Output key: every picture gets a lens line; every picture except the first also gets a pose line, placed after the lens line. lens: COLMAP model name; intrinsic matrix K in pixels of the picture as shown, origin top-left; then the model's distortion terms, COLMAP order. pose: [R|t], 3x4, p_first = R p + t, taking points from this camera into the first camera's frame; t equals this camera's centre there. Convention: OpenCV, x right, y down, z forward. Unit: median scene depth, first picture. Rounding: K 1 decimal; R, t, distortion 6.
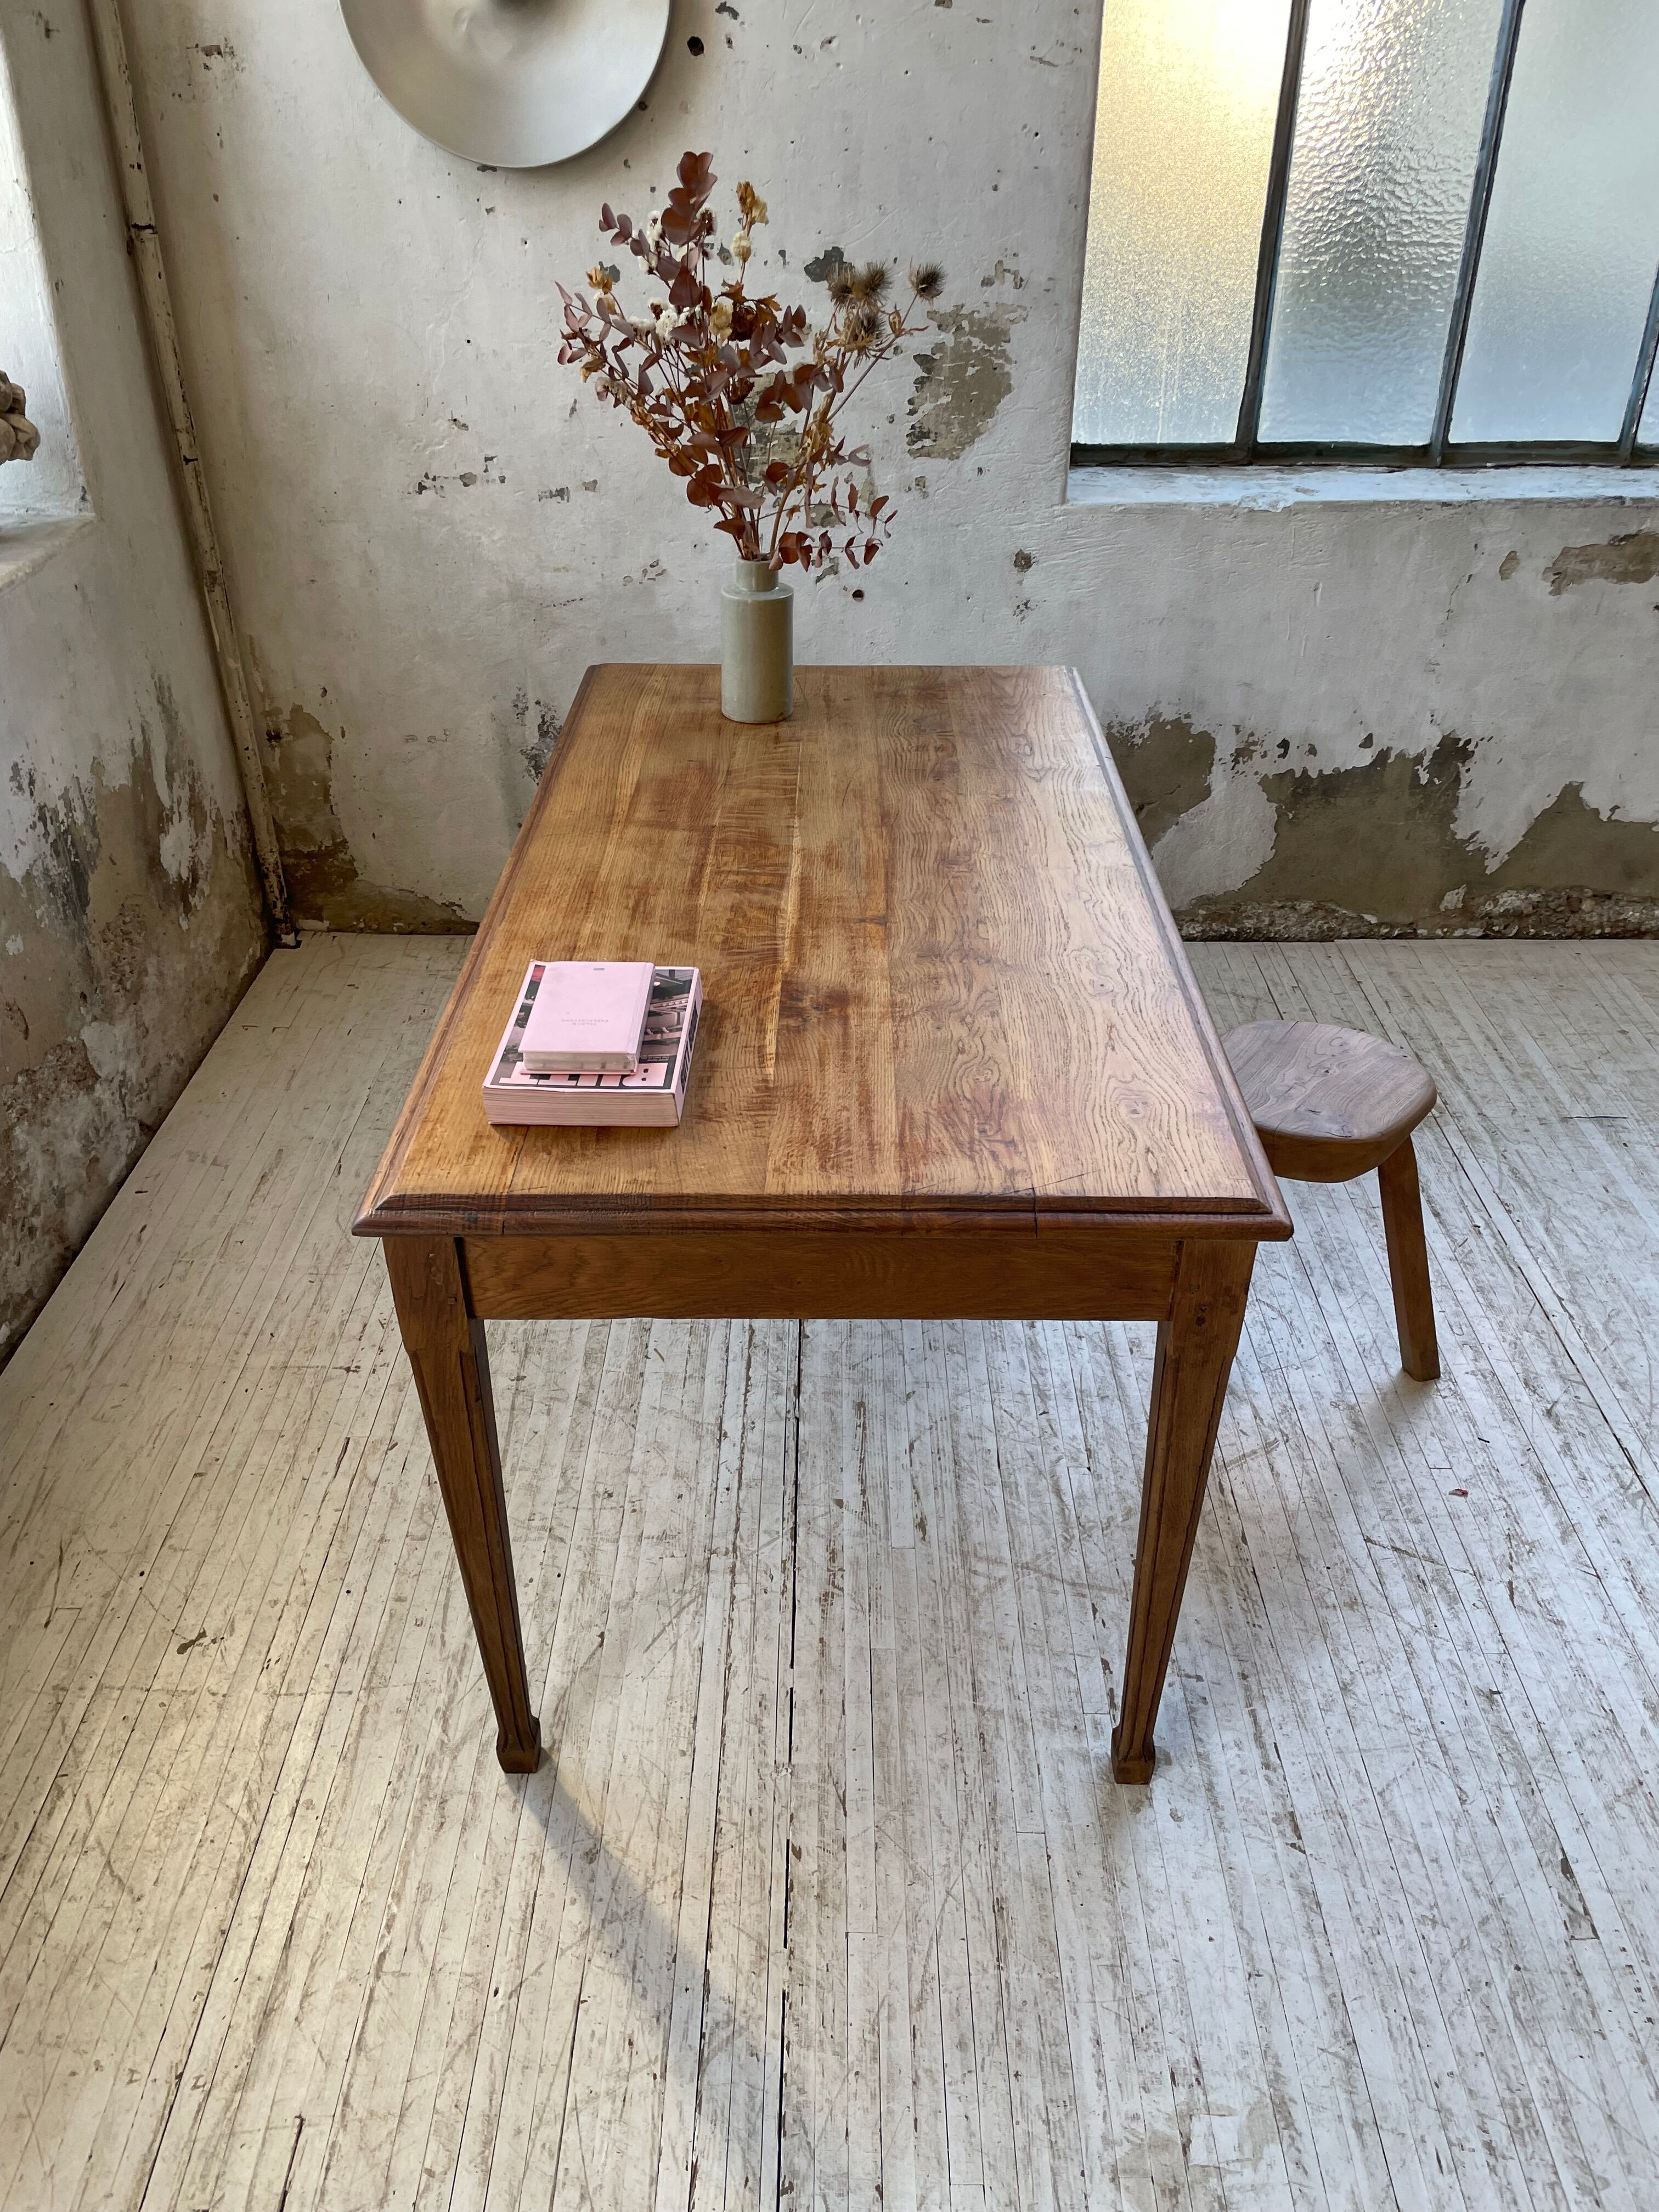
lens RADIAL K [[1679.3, 0, 814.7], [0, 1679.3, 1117.0], [0, 0, 1]] dist [0.088981, -0.119141]
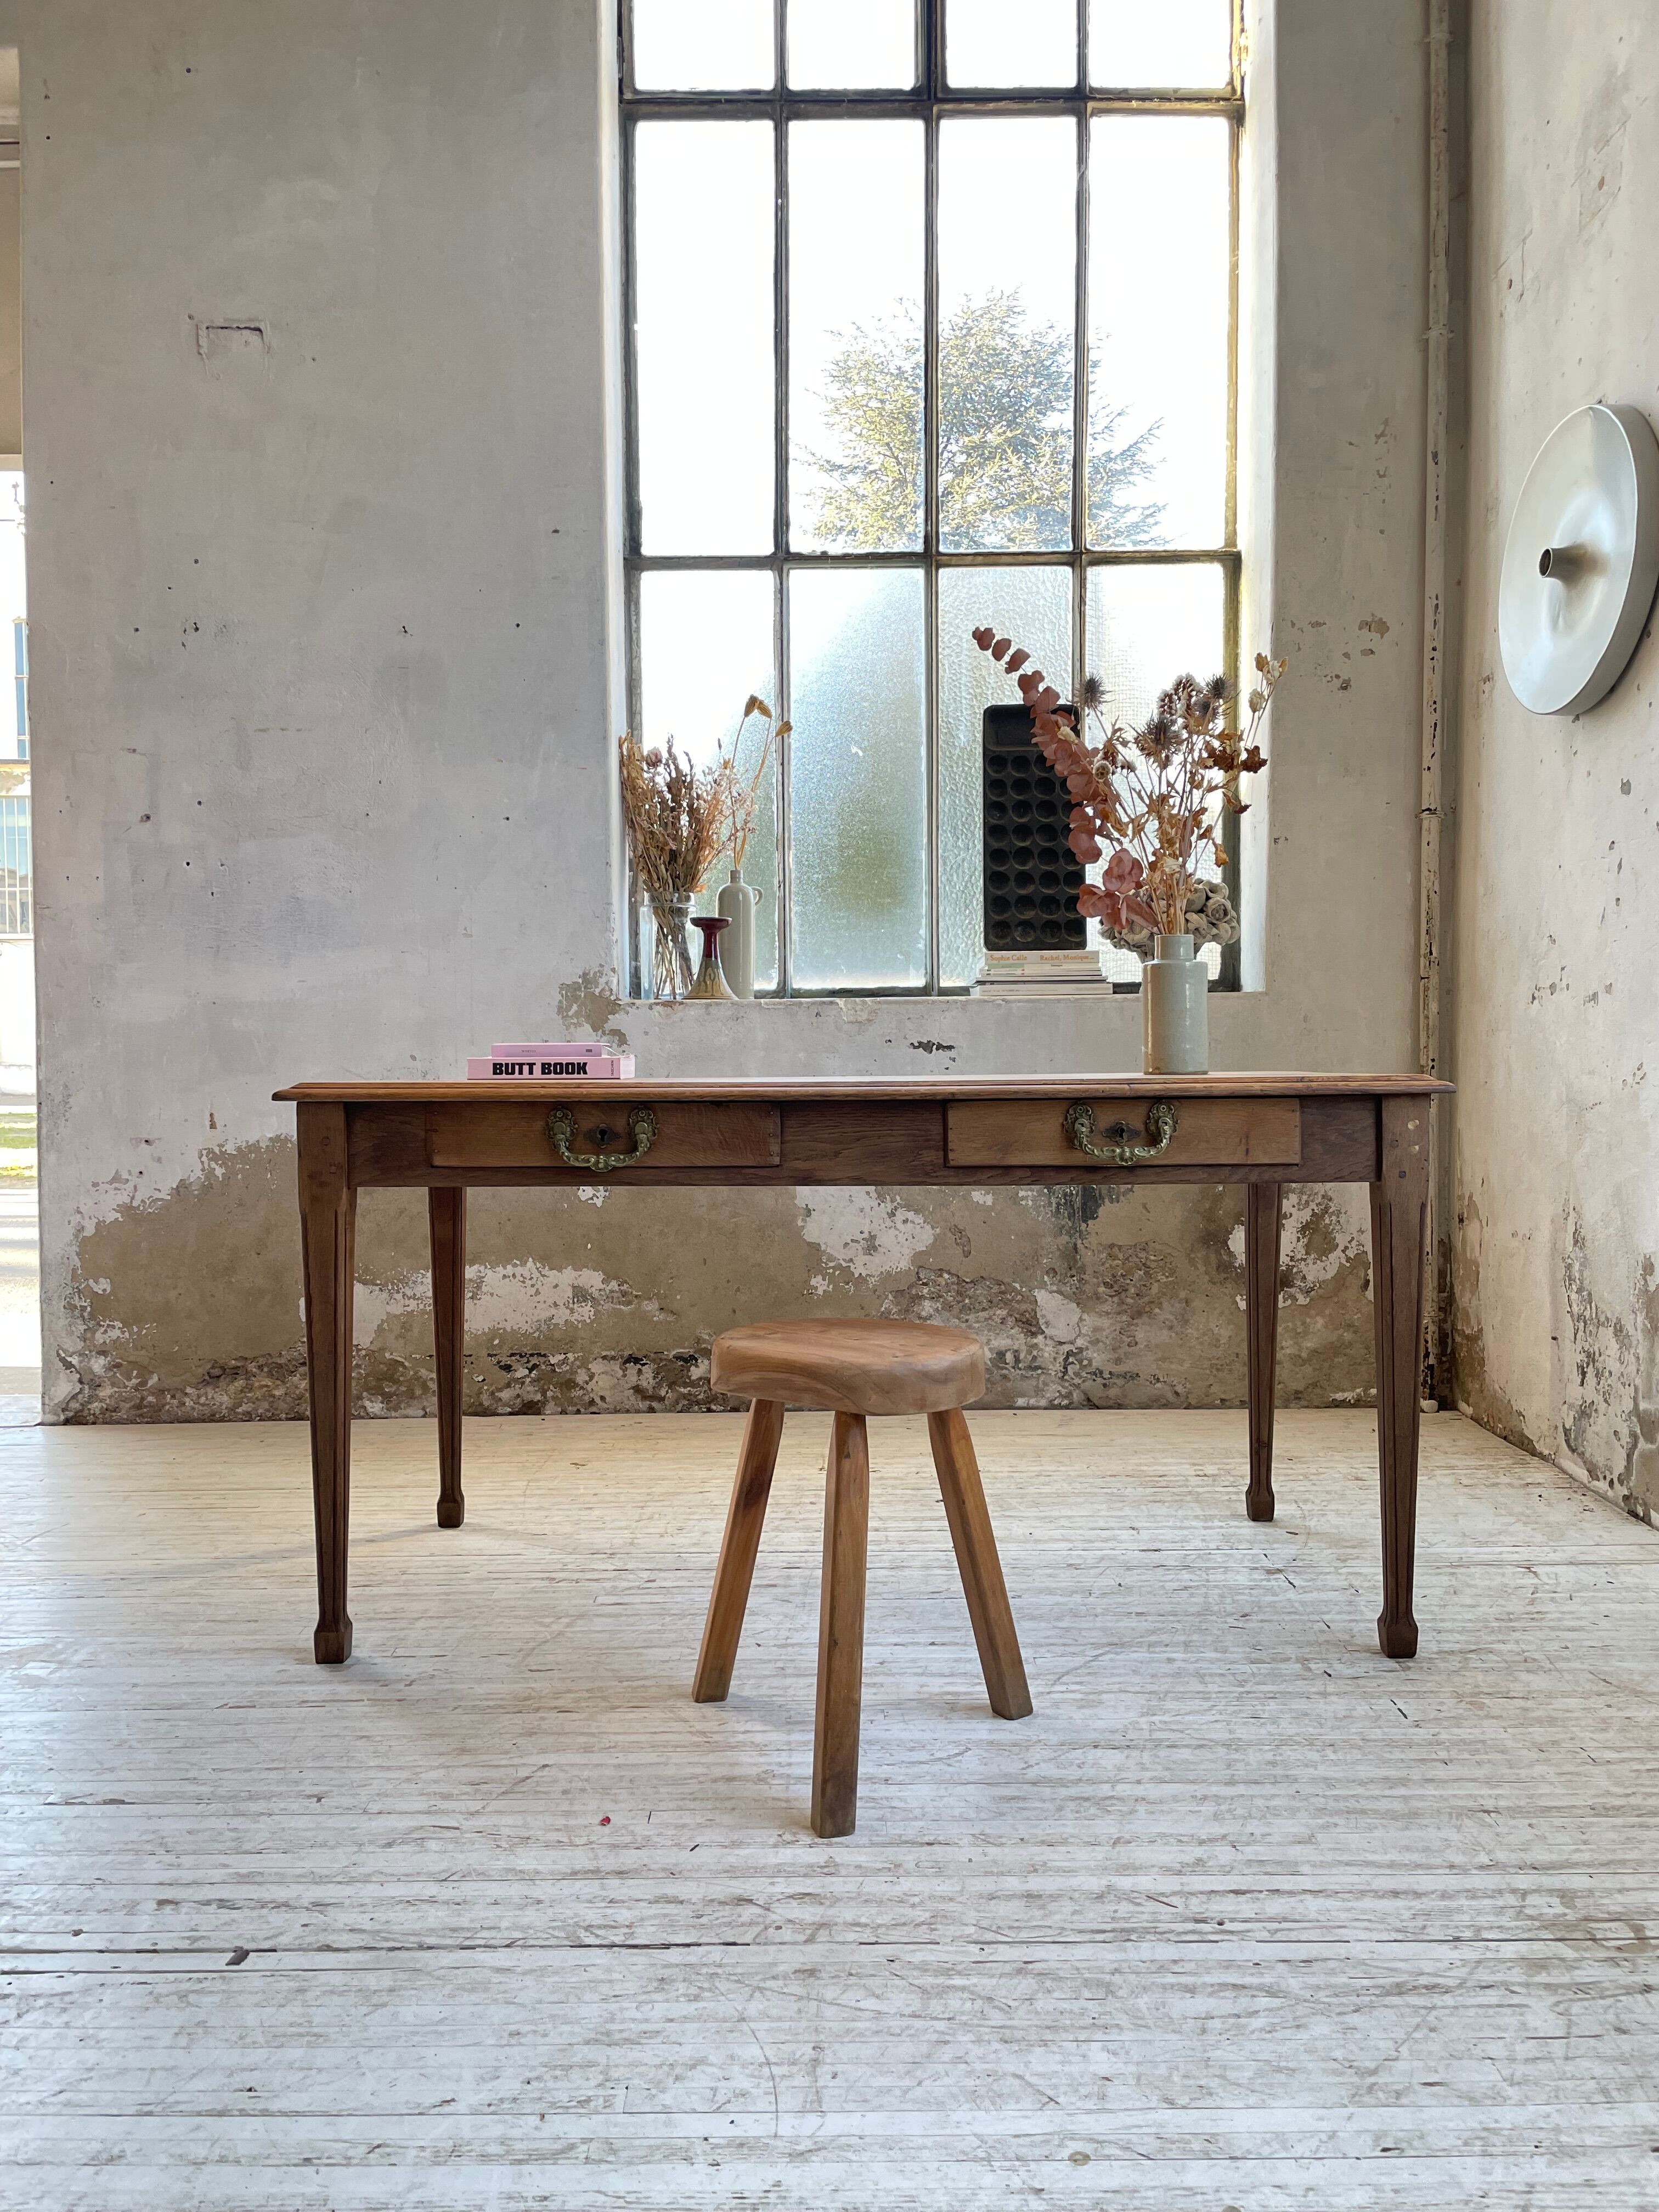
lens RADIAL K [[1675.3, 0, 826.9], [0, 1675.3, 1109.3], [0, 0, 1]] dist [0.090358, -0.116741]
pose [[0.011758, 0.029079, -0.999508, 0.948453], [-0.522235, 0.852597, 0.018662, -0.111584], [0.852721, 0.521759, 0.025211, 0.718141]]
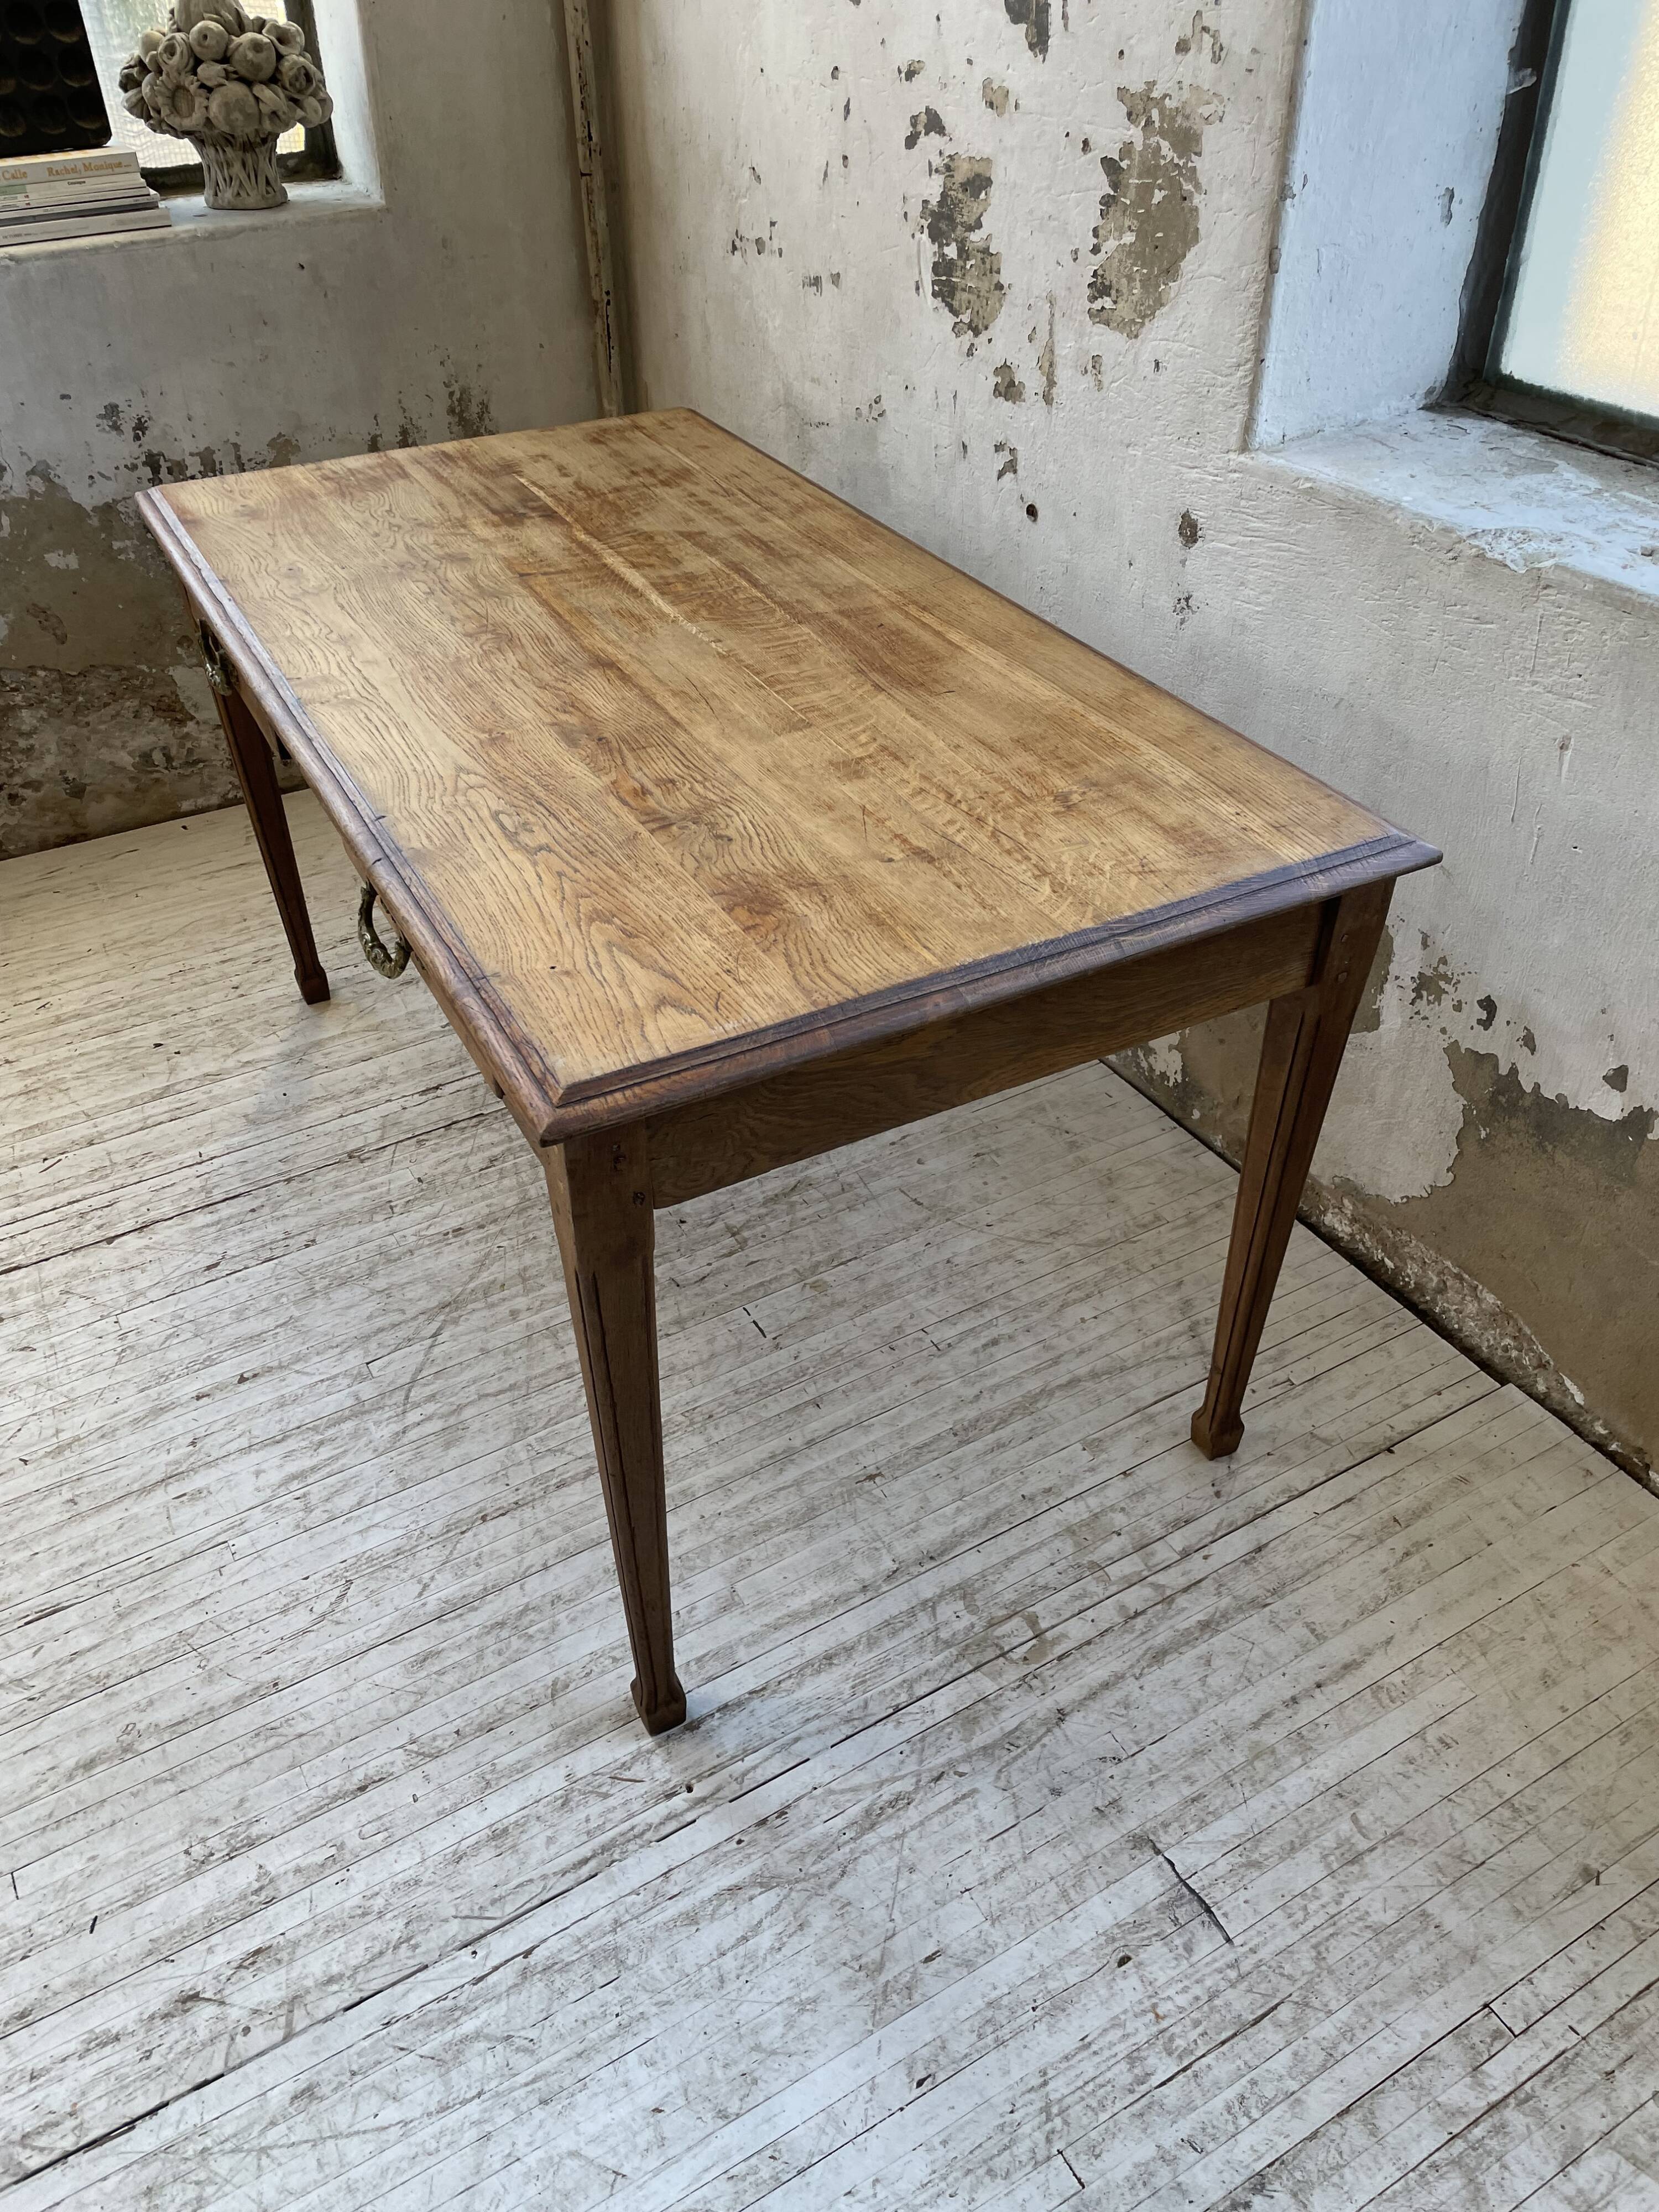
lens RADIAL K [[1680.3, 0, 850.6], [0, 1680.3, 1119.8], [0, 0, 1]] dist [0.084815, -0.117043]
pose [[0.519244, 0.514260, -0.682585, 0.688288], [-0.442443, 0.845087, 0.300121, -0.322235], [0.731184, 0.146169, 0.666337, 0.614074]]
